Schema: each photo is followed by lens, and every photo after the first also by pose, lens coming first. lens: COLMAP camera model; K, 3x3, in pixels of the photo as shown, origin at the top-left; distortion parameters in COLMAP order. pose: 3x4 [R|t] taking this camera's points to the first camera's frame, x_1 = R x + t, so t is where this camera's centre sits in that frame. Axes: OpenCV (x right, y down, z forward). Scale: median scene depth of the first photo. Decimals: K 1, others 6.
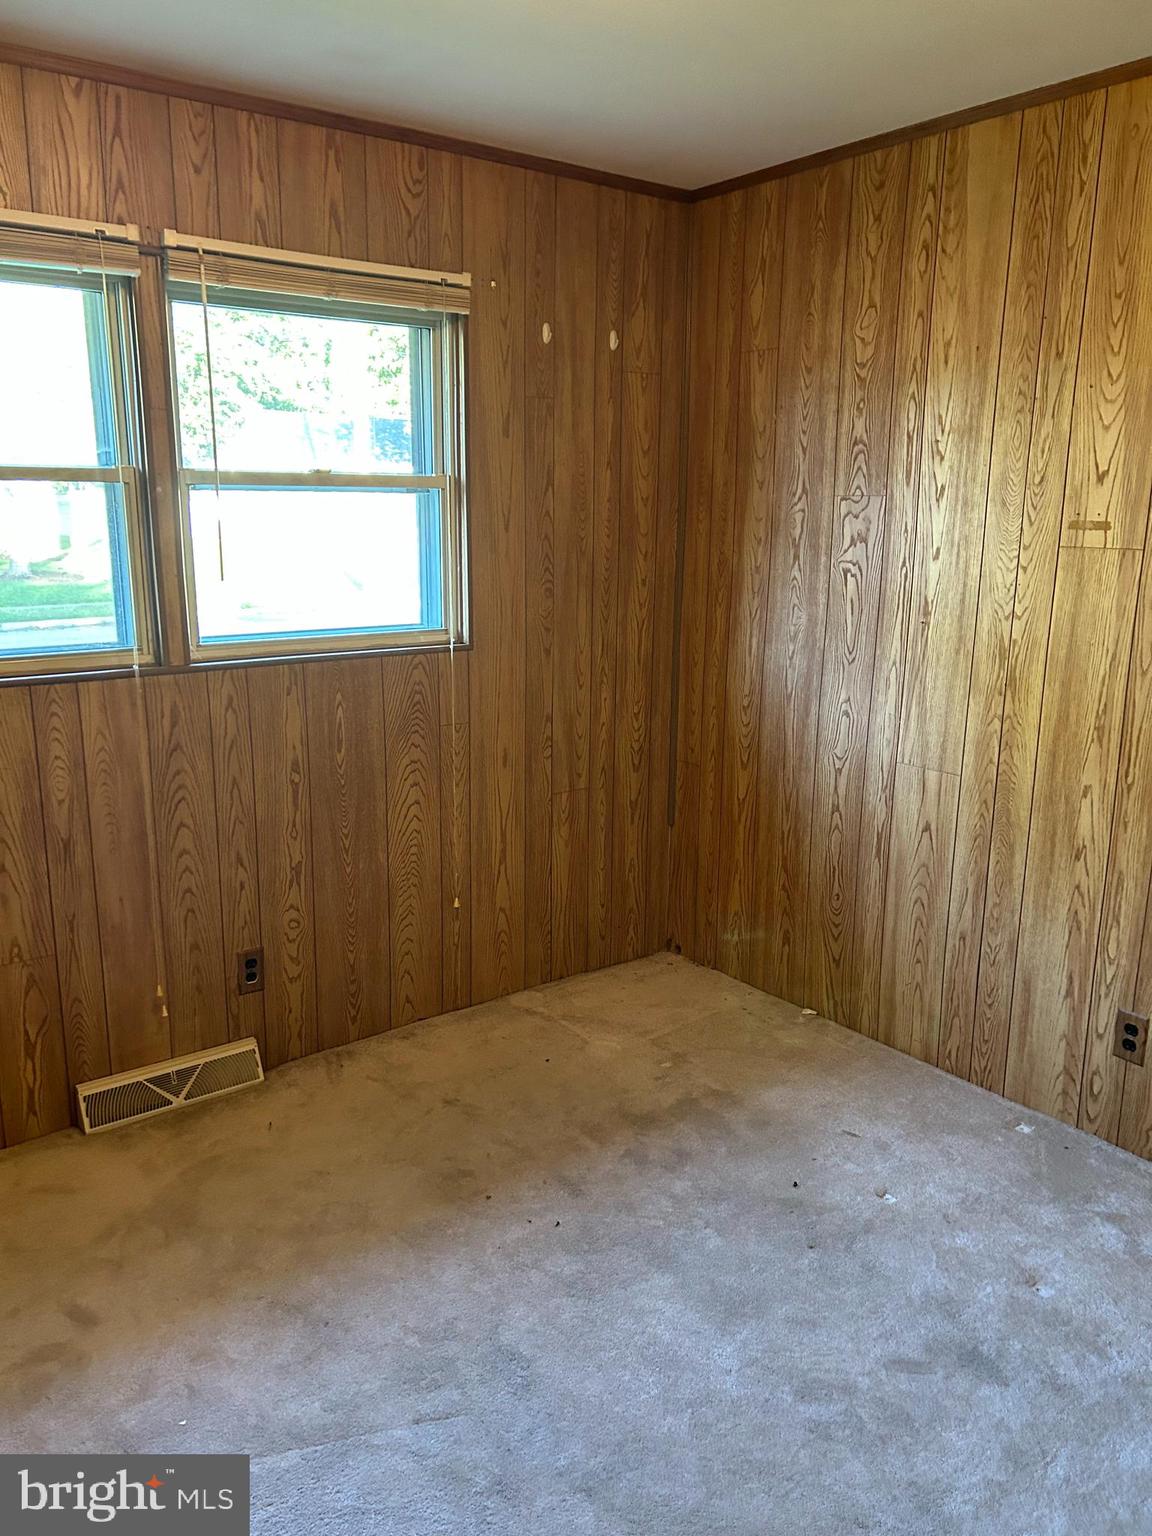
lens RADIAL K [[1158.3, 0, 563.9], [0, 1158.3, 762.4], [0, 0, 1]] dist [0.057853, -0.062445]
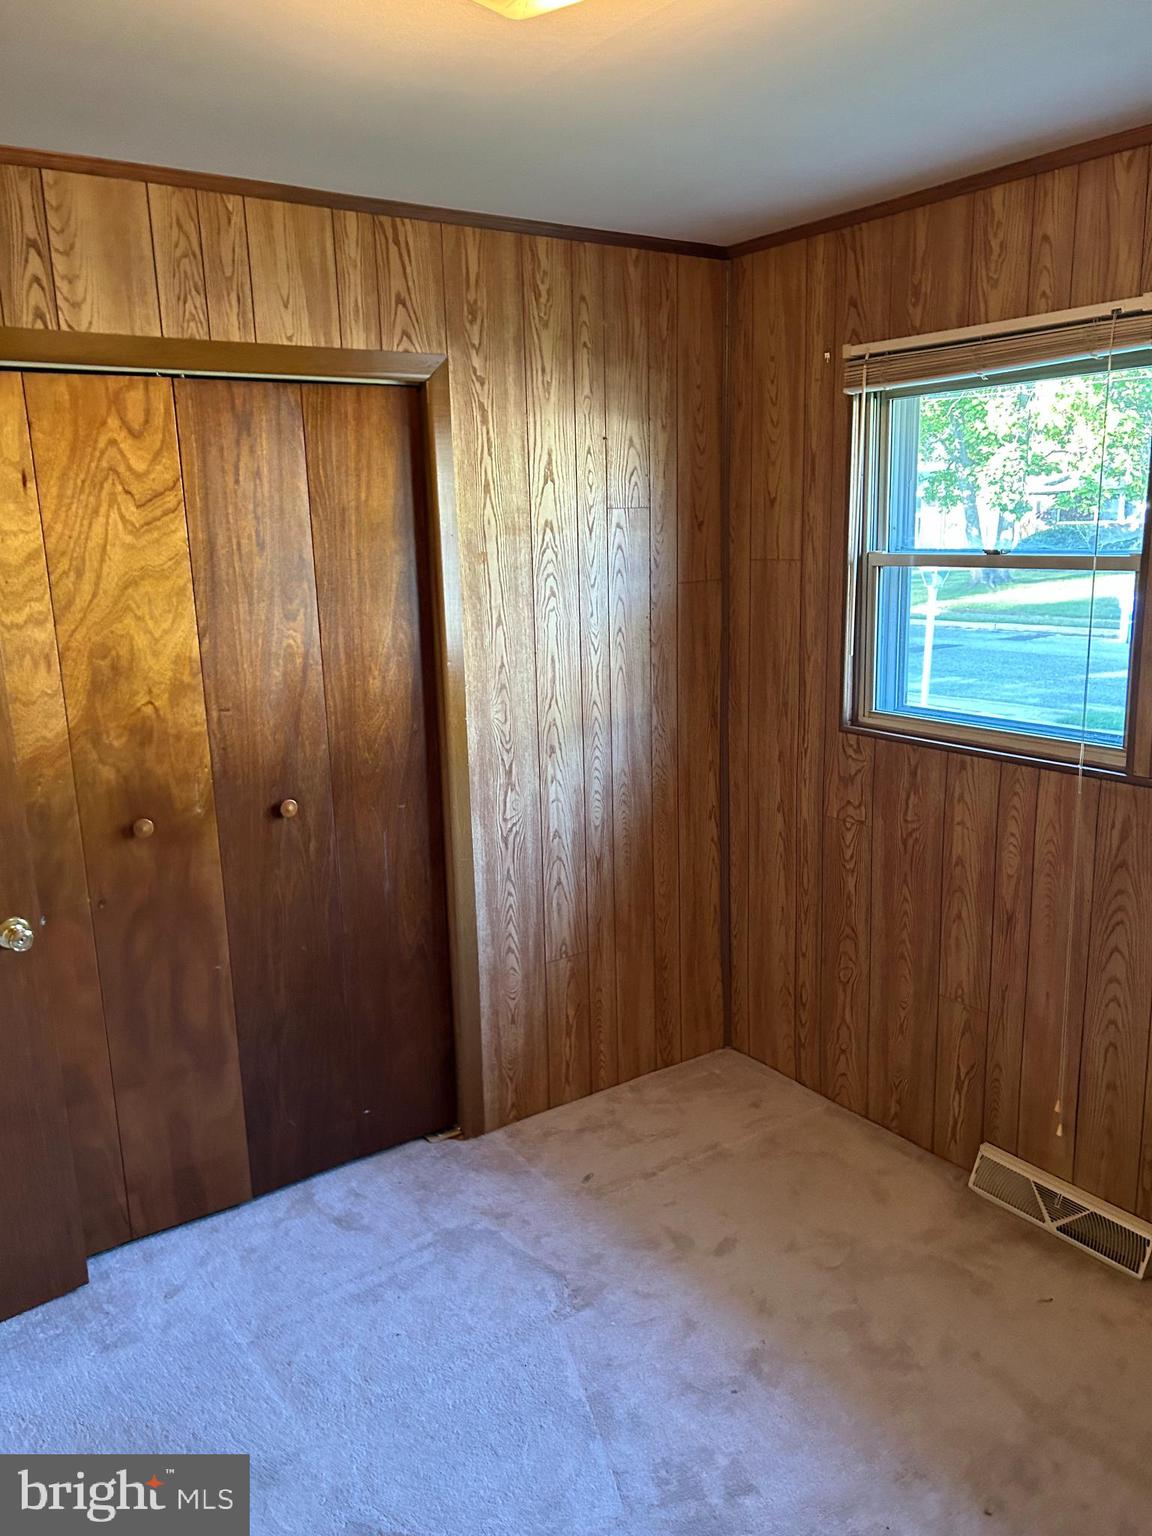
lens RADIAL K [[1158.3, 0, 564.9], [0, 1158.3, 775.2], [0, 0, 1]] dist [0.057853, -0.062445]
pose [[-0.032023, 0.215448, -0.975990, 0.562291], [-0.195450, 0.956289, 0.217512, -0.197221], [0.980191, 0.197723, 0.011486, 0.577564]]
